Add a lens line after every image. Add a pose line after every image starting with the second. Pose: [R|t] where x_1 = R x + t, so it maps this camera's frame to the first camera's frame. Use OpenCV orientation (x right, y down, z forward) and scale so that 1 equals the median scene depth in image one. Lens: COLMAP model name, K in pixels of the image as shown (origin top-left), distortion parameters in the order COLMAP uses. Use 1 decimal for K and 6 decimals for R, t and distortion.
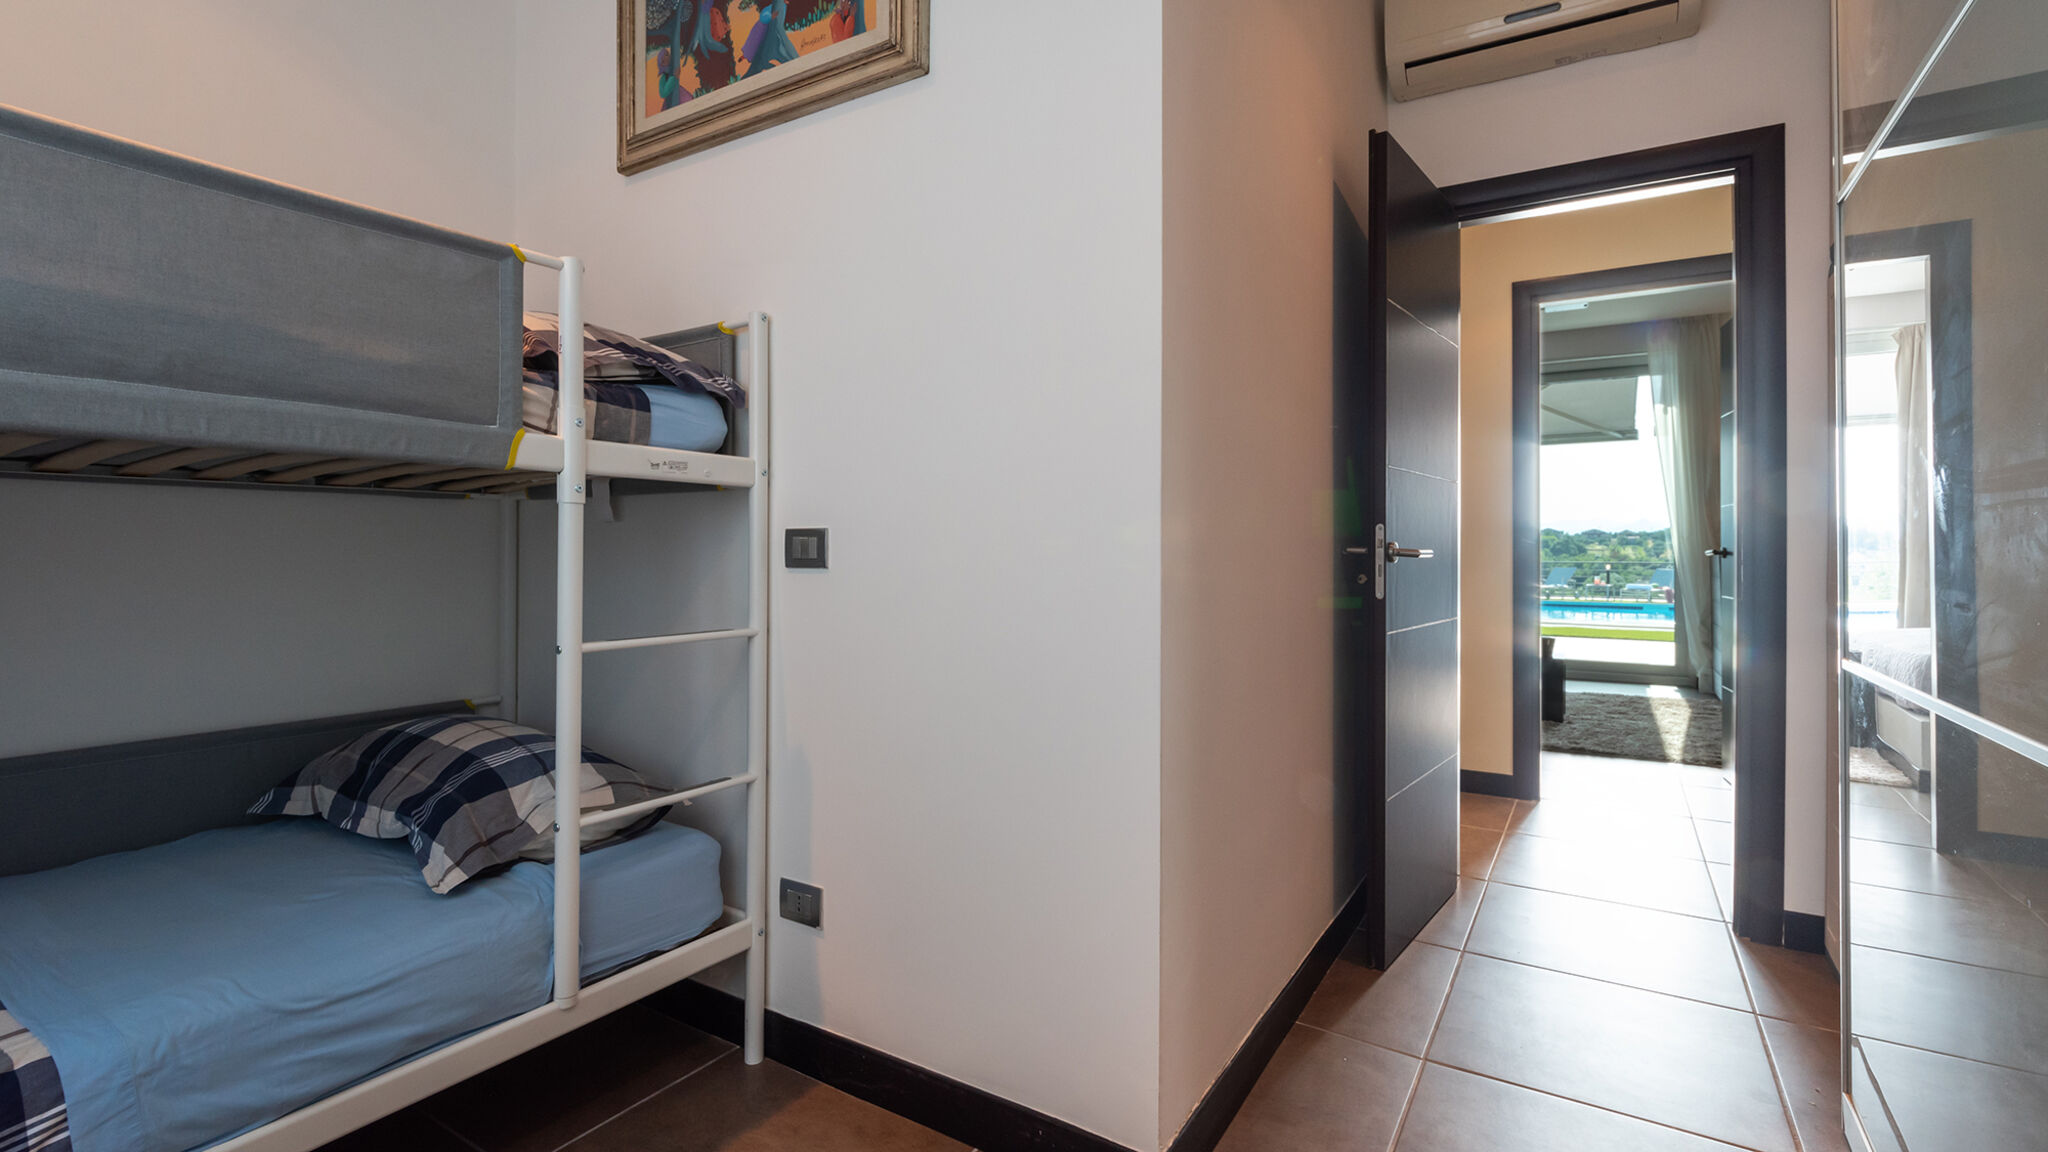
lens RADIAL K [[924.7, 0, 1024.0], [0, 924.7, 576.0], [0, 0, 1]] dist [-0.000175, 0.000134]
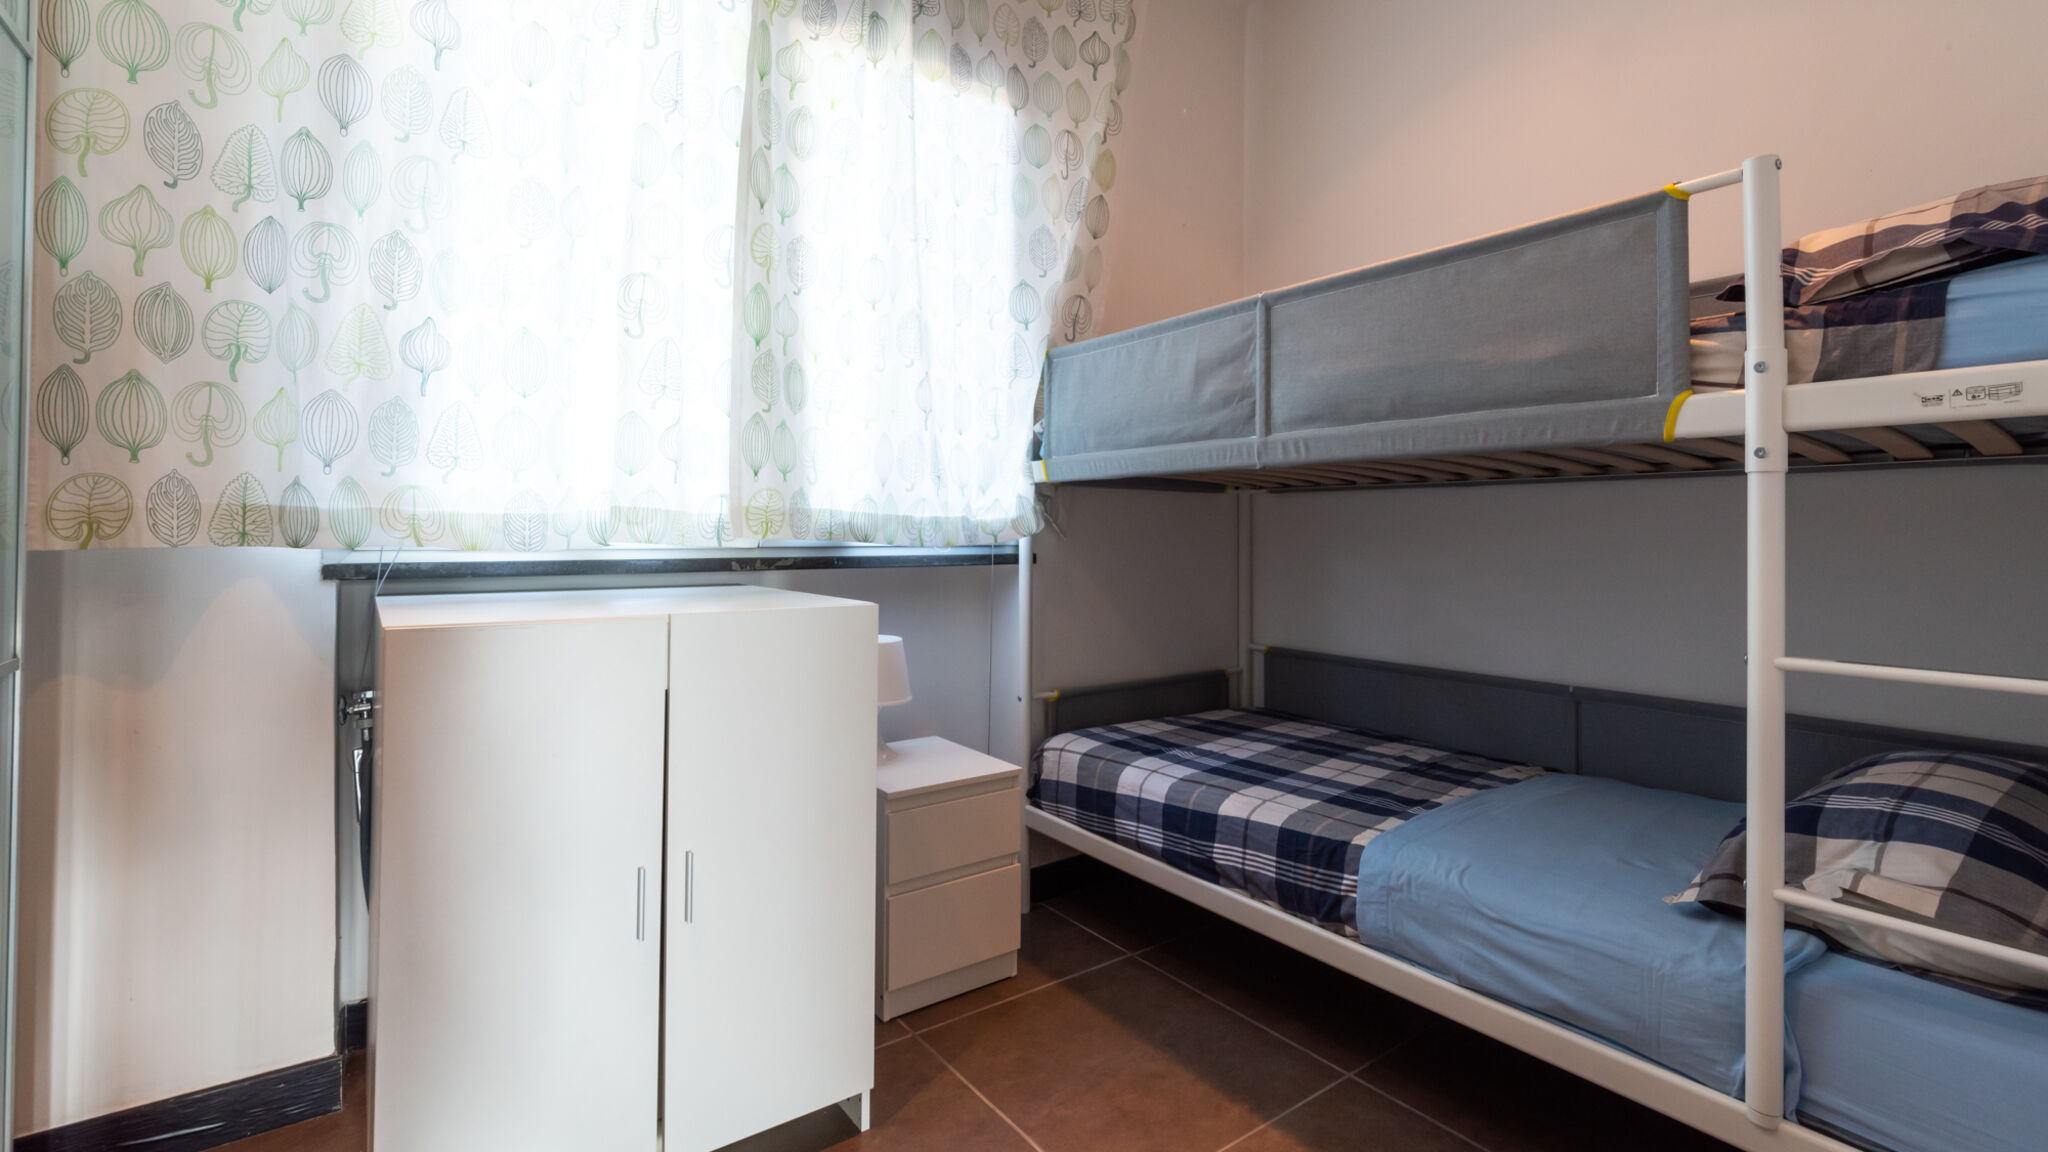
lens RADIAL K [[912.8, 0, 1025.7], [0, 912.8, 542.3], [0, 0, 1]] dist [-0.000427, -0.000107]
pose [[-0.363738, 0.006338, -0.931480, 0.481521], [-0.031017, 0.999340, 0.018911, -0.016534], [0.930985, 0.035770, -0.363301, 0.761323]]
